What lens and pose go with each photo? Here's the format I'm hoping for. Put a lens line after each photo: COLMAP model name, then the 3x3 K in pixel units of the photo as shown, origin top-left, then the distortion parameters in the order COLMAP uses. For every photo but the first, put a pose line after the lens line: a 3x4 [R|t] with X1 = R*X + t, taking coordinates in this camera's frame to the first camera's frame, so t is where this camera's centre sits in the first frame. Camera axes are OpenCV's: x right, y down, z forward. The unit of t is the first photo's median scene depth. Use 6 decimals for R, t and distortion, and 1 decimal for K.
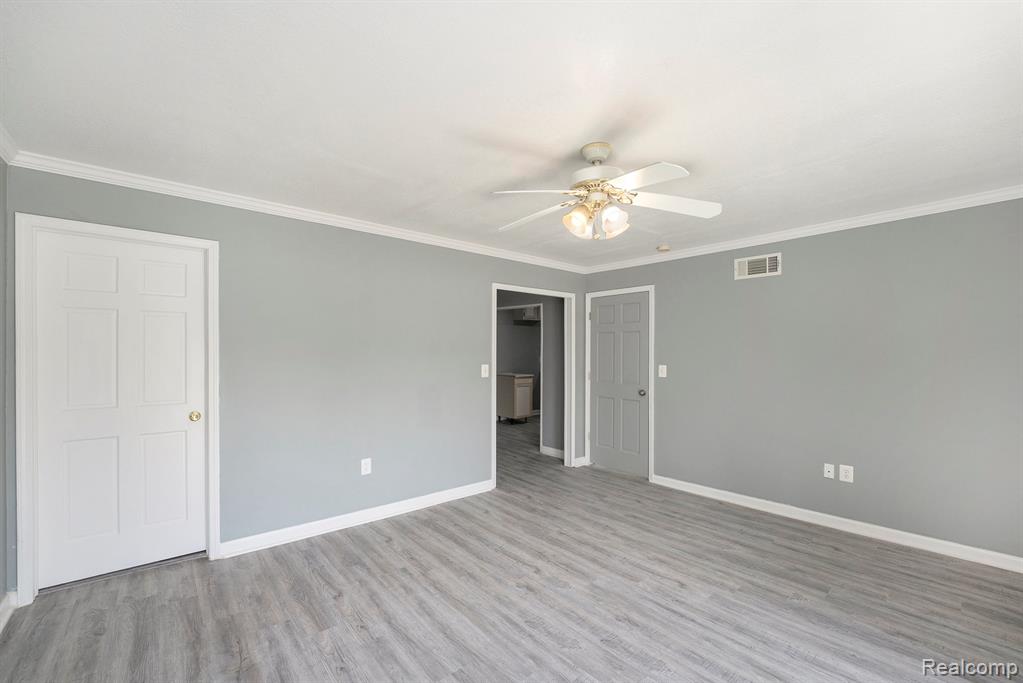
lens RADIAL K [[420.8, 0, 503.6], [0, 420.8, 344.7], [0, 0, 1]] dist [-0.010939, 0.000150]
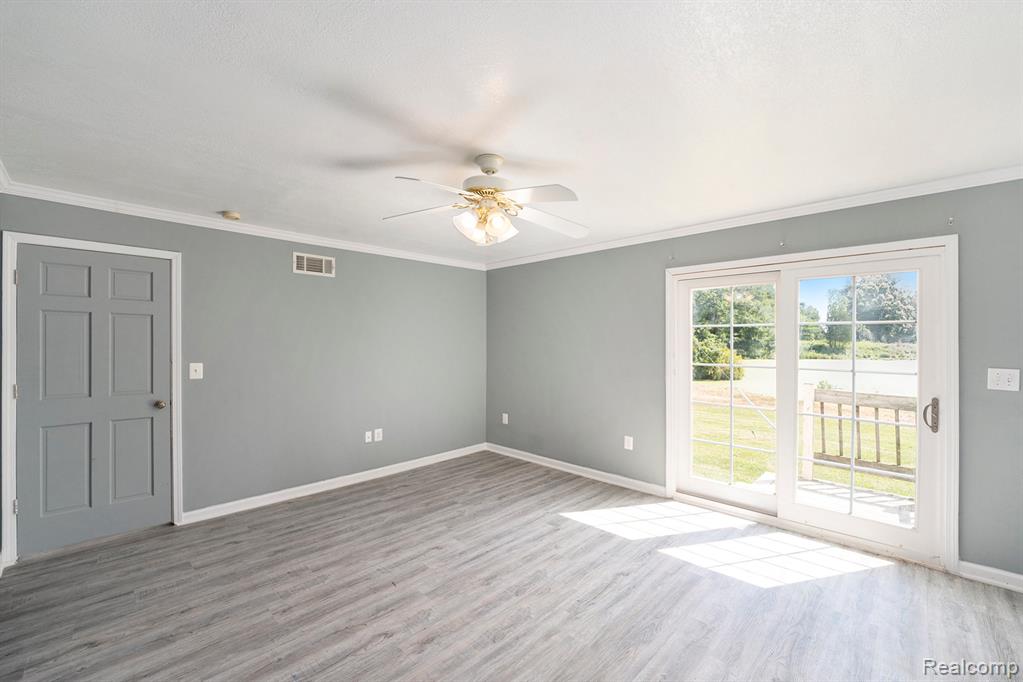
lens RADIAL K [[420.8, 0, 503.6], [0, 420.8, 344.2], [0, 0, 1]] dist [-0.010939, 0.000150]
pose [[-0.076291, -0.002768, 0.997082, -0.581718], [-0.021033, 0.999778, 0.001166, 0.002938], [-0.996864, -0.020883, -0.076333, 0.715824]]
